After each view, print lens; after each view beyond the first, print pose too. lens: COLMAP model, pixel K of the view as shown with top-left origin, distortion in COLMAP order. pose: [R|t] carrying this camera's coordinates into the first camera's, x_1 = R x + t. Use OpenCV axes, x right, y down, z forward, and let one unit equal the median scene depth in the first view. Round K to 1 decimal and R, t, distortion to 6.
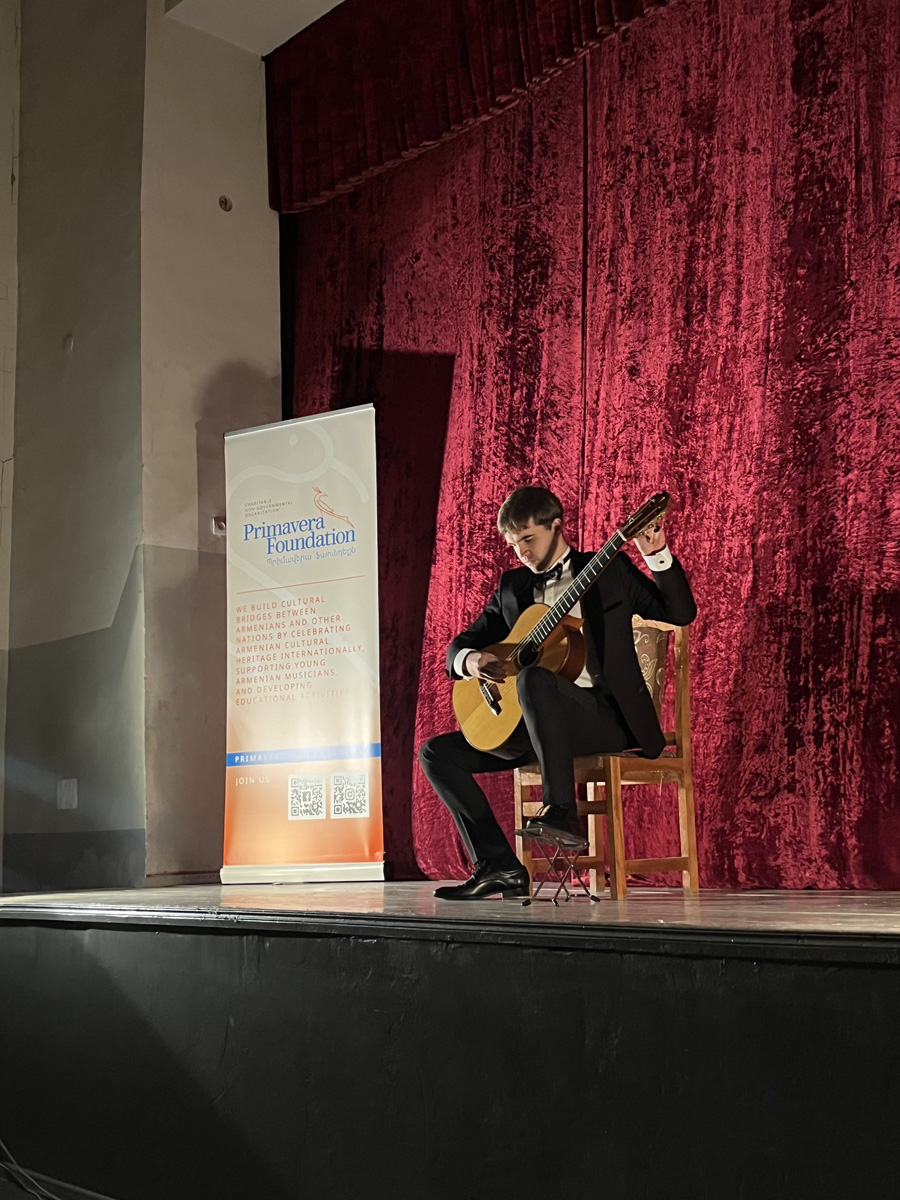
lens RADIAL K [[1493.7, 0, 445.5], [0, 1493.7, 599.5], [0, 0, 1]] dist [0.067817, 0.000000]
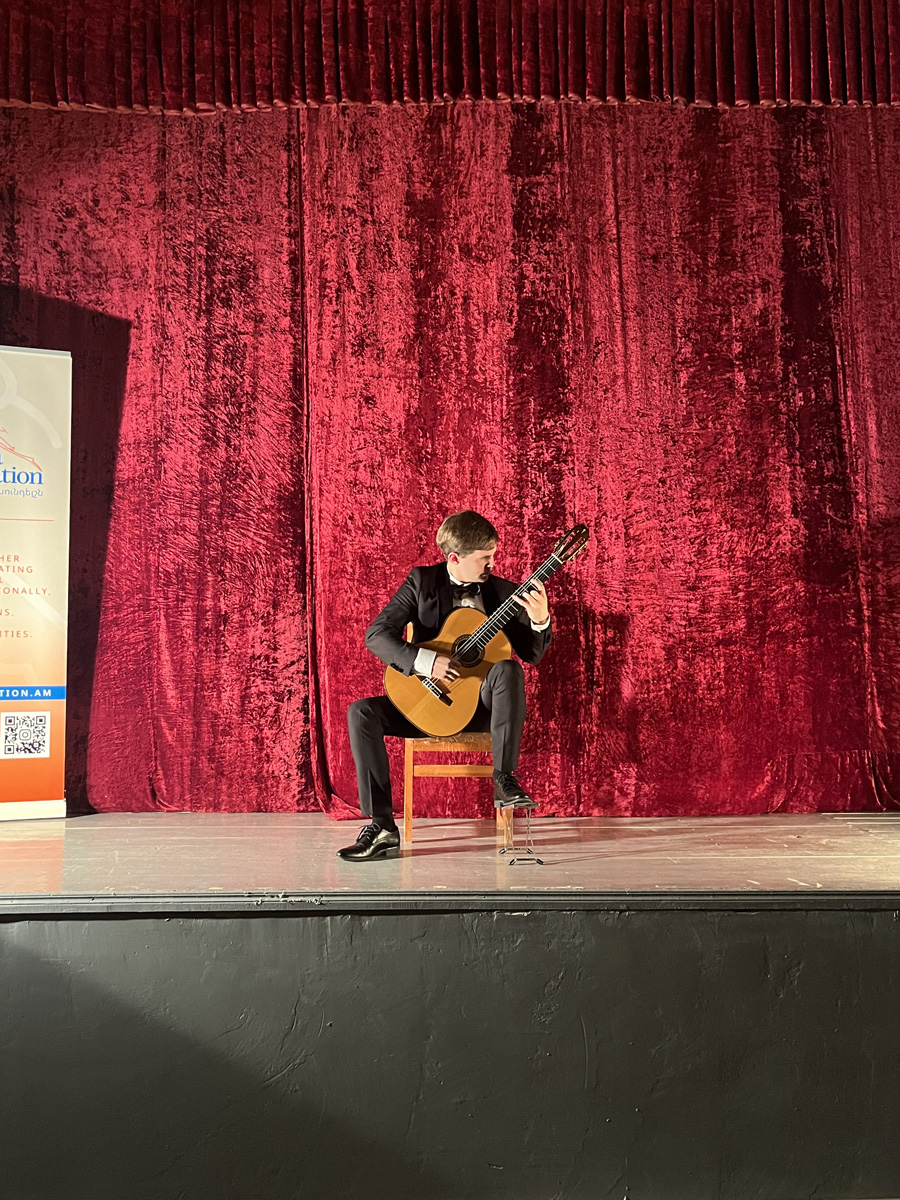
lens RADIAL K [[1083.2, 0, 437.0], [0, 1083.2, 595.3], [0, 0, 1]] dist [0.011572, 0.022415]
pose [[0.643774, 0.077314, 0.761300, -0.448078], [-0.134501, 0.990827, 0.013113, -0.010735], [-0.753302, -0.110838, 0.648268, 0.319604]]
